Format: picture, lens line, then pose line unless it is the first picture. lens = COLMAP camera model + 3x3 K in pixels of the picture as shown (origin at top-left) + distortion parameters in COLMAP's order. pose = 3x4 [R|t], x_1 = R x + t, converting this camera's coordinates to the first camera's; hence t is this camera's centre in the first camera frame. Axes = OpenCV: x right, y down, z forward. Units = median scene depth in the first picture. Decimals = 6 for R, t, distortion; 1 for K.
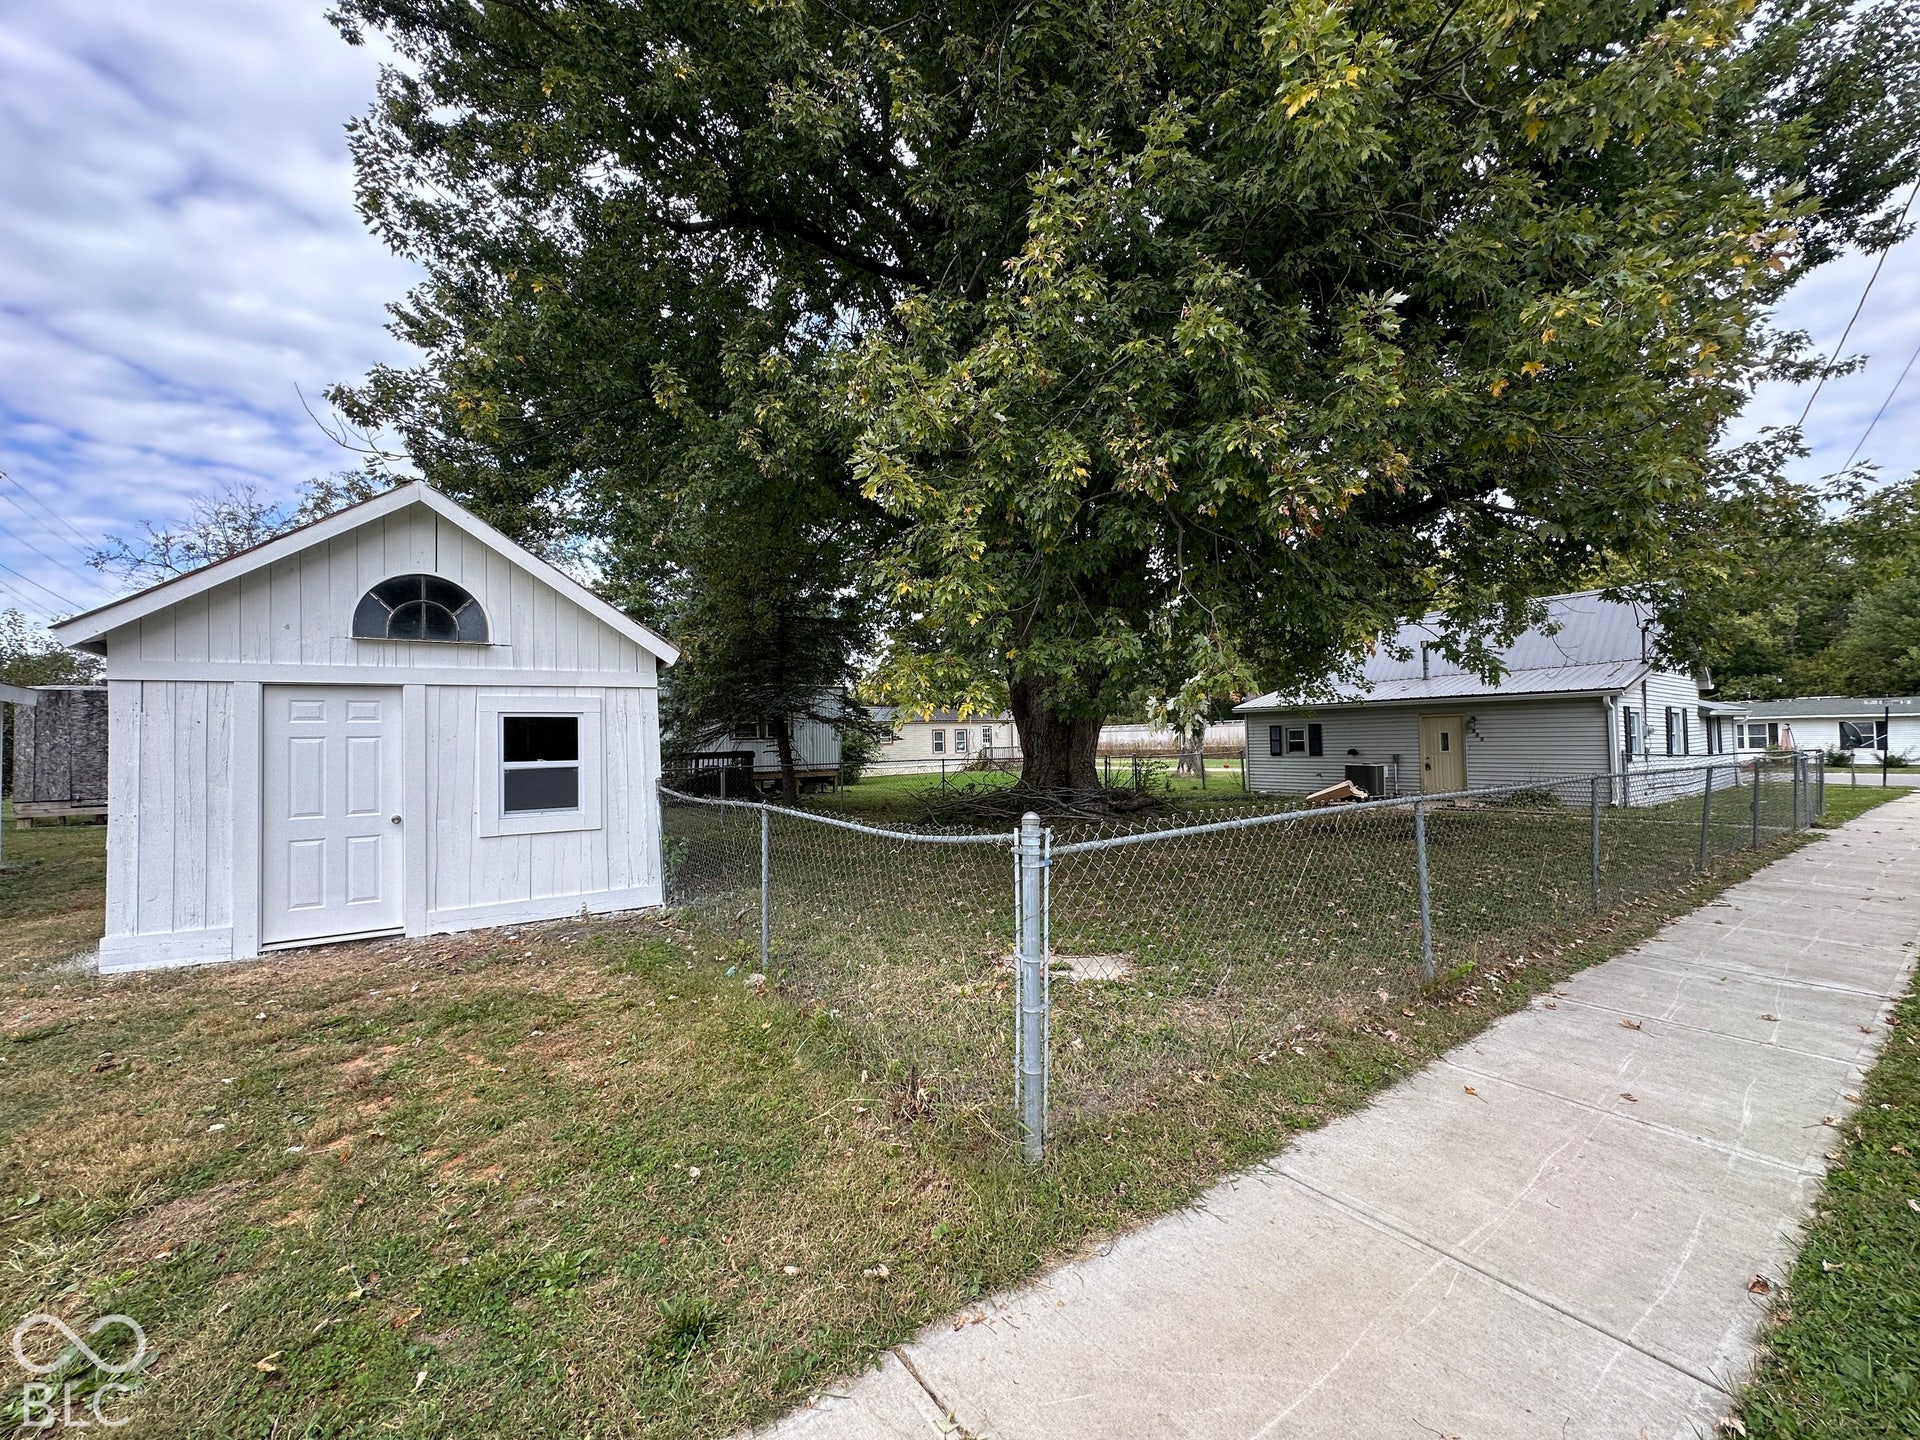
lens RADIAL K [[765.1, 0, 958.6], [0, 765.1, 720.2], [0, 0, 1]] dist [-0.003565, 0.000616]
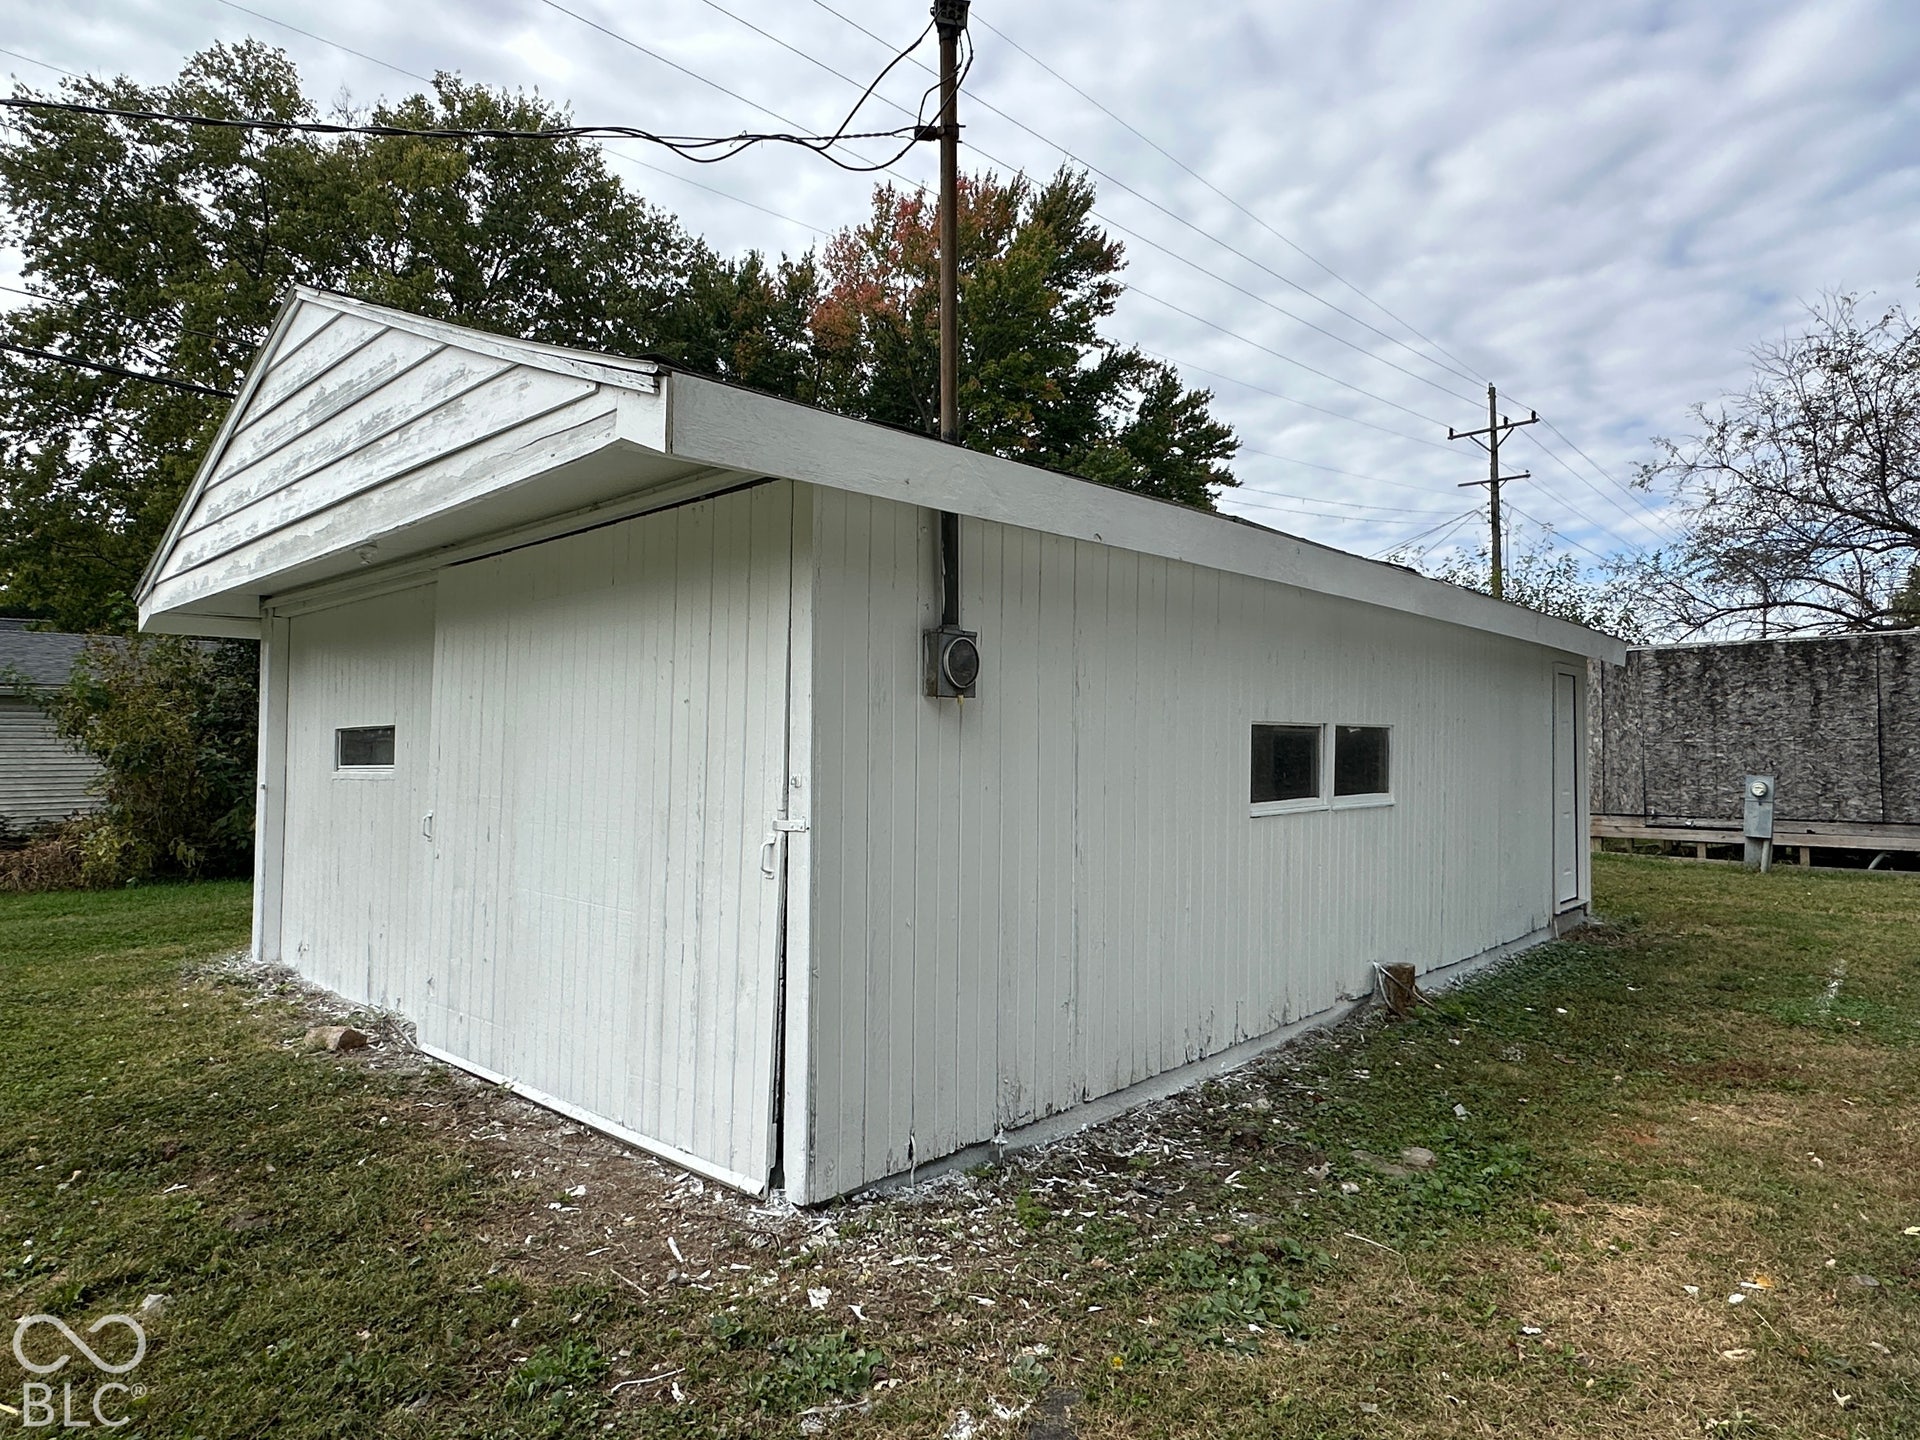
lens RADIAL K [[1140.1, 0, 967.5], [0, 1140.1, 713.7], [0, 0, 1]] dist [-0.032205, 0.002881]
pose [[0.211822, -0.014179, -0.977205, -0.685732], [0.023011, 0.999690, -0.009518, 0.026395], [0.977037, -0.020471, 0.212082, 0.457438]]
